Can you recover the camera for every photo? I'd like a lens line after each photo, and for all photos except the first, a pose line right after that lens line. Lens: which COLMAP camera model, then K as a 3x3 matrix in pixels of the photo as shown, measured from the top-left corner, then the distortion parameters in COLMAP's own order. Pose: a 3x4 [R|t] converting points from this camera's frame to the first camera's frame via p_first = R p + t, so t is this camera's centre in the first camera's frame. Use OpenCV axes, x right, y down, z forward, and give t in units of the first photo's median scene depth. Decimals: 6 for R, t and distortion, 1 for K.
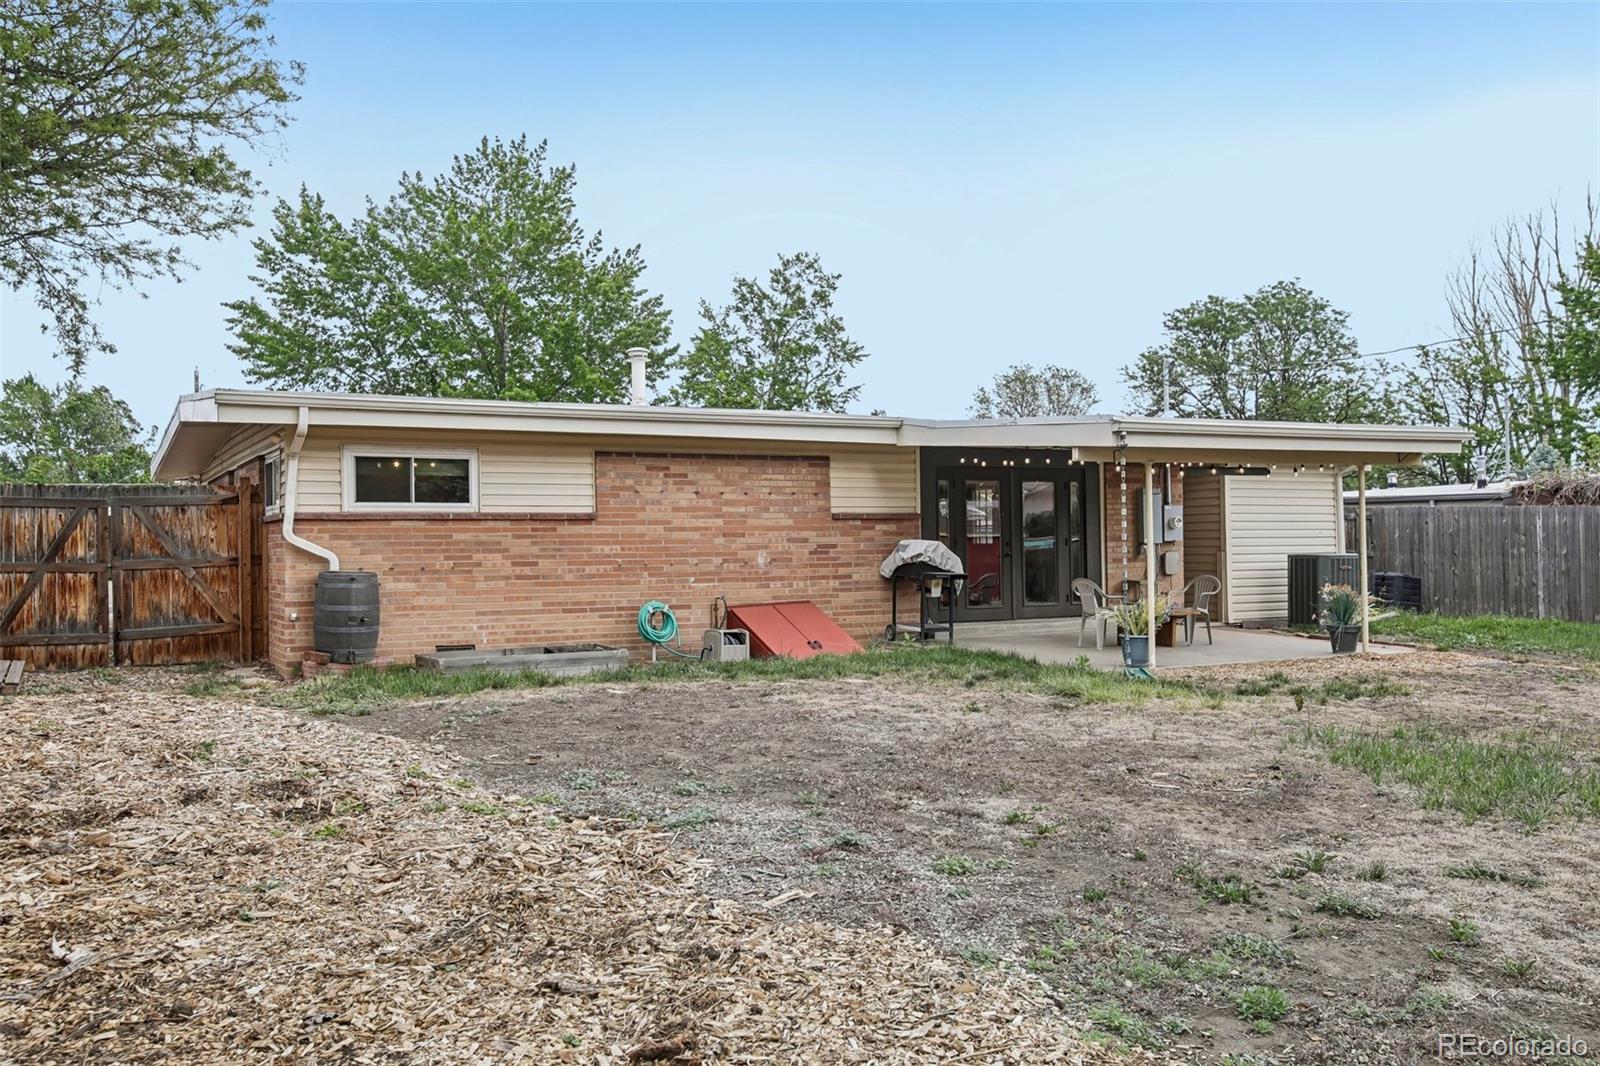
lens RADIAL K [[1344.8, 0, 791.8], [0, 1344.8, 531.2], [0, 0, 1]] dist [0.080540, 0.004755]
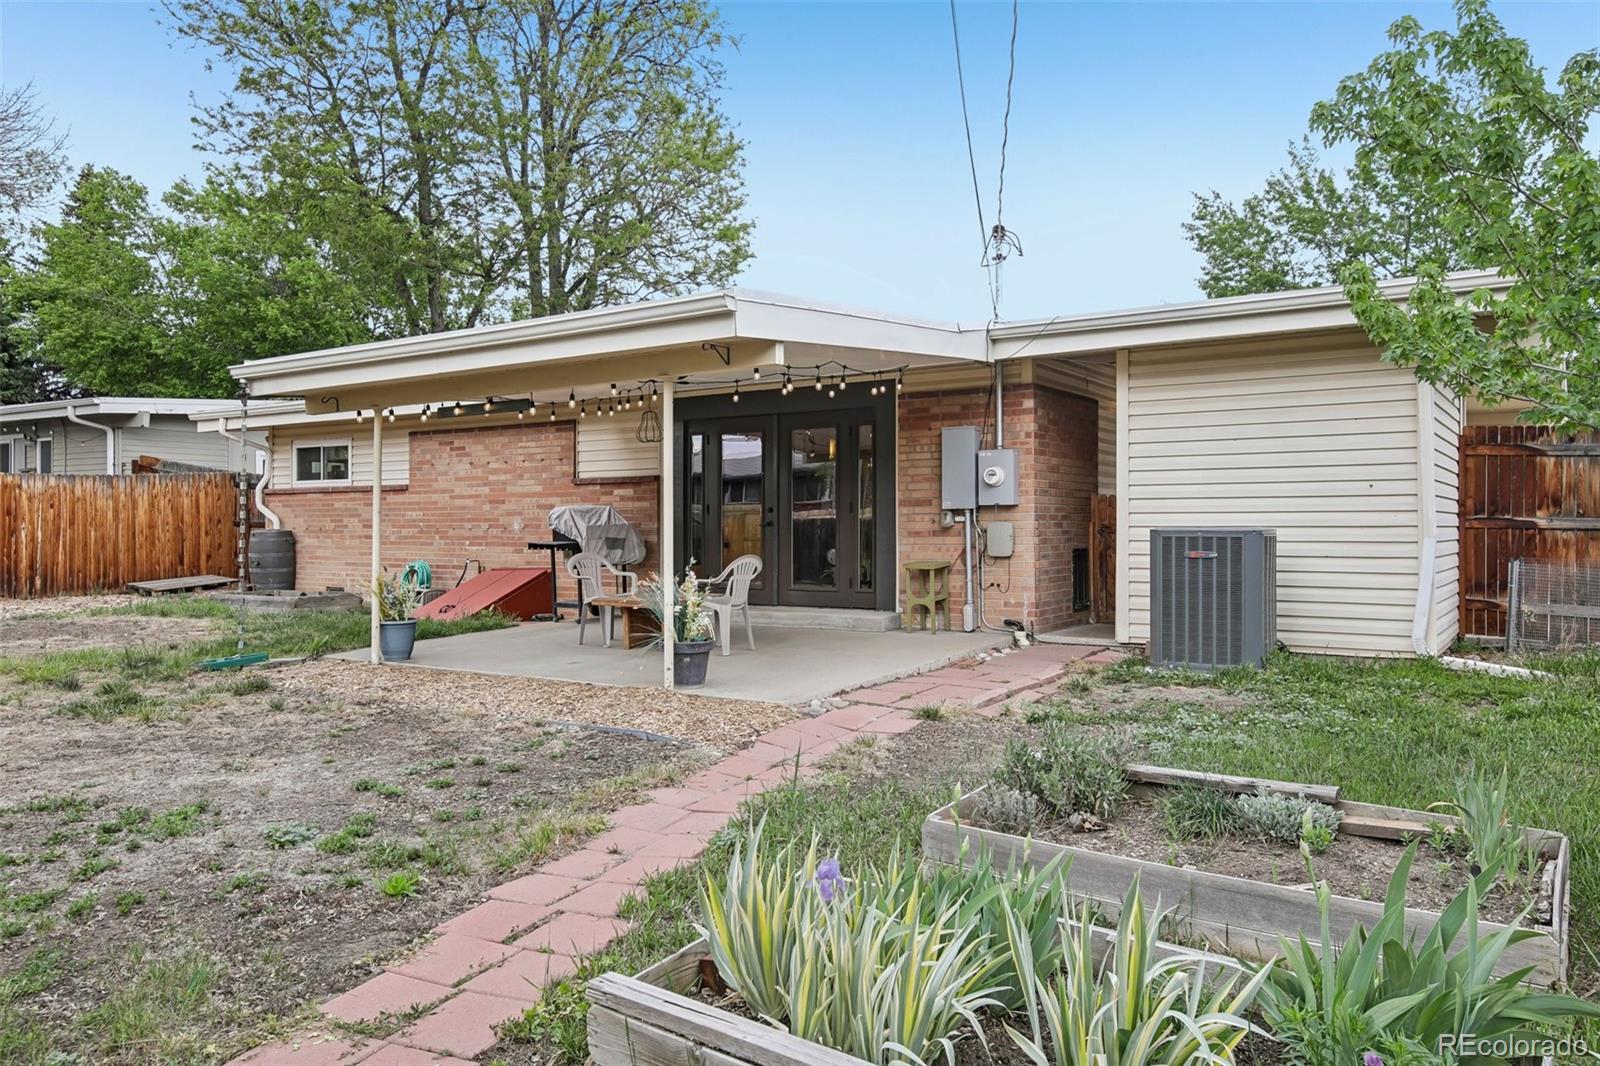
lens RADIAL K [[1153.9, 0, 806.3], [0, 1153.9, 521.9], [0, 0, 1]] dist [0.061321, 0.001651]
pose [[0.476202, 0.007442, -0.879304, 0.862150], [0.008471, 0.999879, 0.013050, 0.008519], [0.879295, -0.013663, 0.476082, 0.772710]]
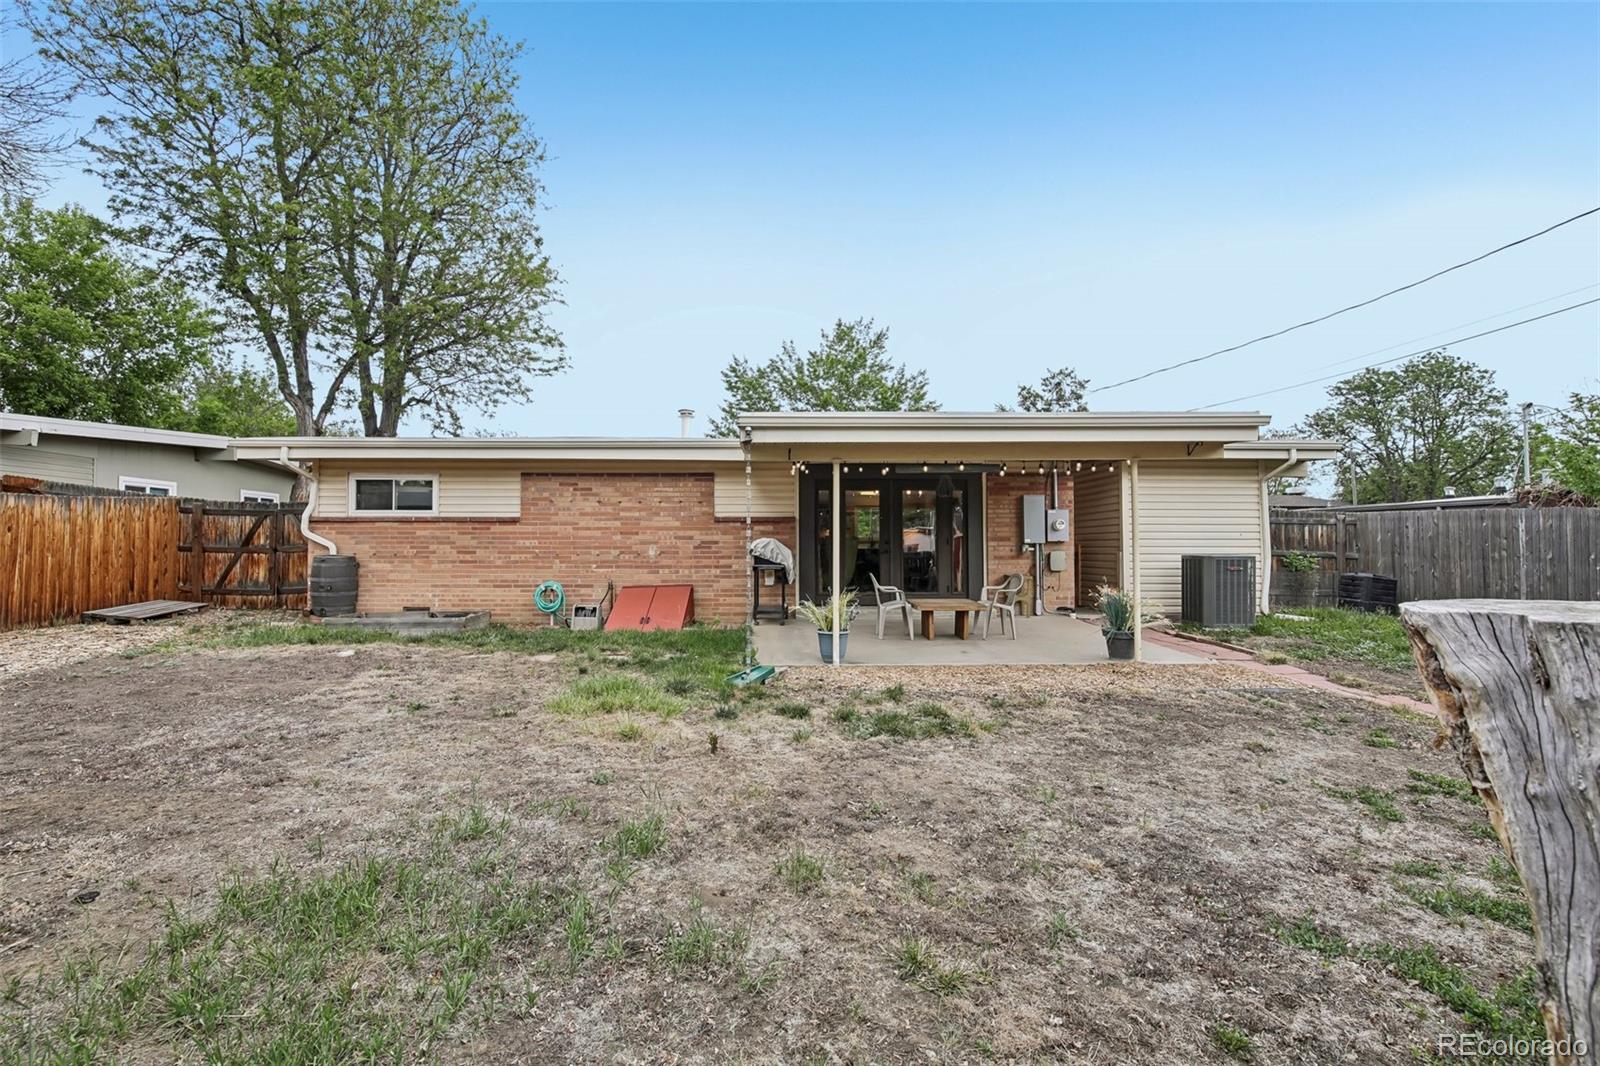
lens RADIAL K [[685.0, 0, 802.4], [0, 685.0, 534.8], [0, 0, 1]] dist [0.008945, -0.006177]
pose [[0.897346, 0.003816, -0.441311, 0.406237], [-0.005065, 0.999986, -0.001651, 0.004536], [0.441299, 0.003717, 0.897353, 0.461870]]
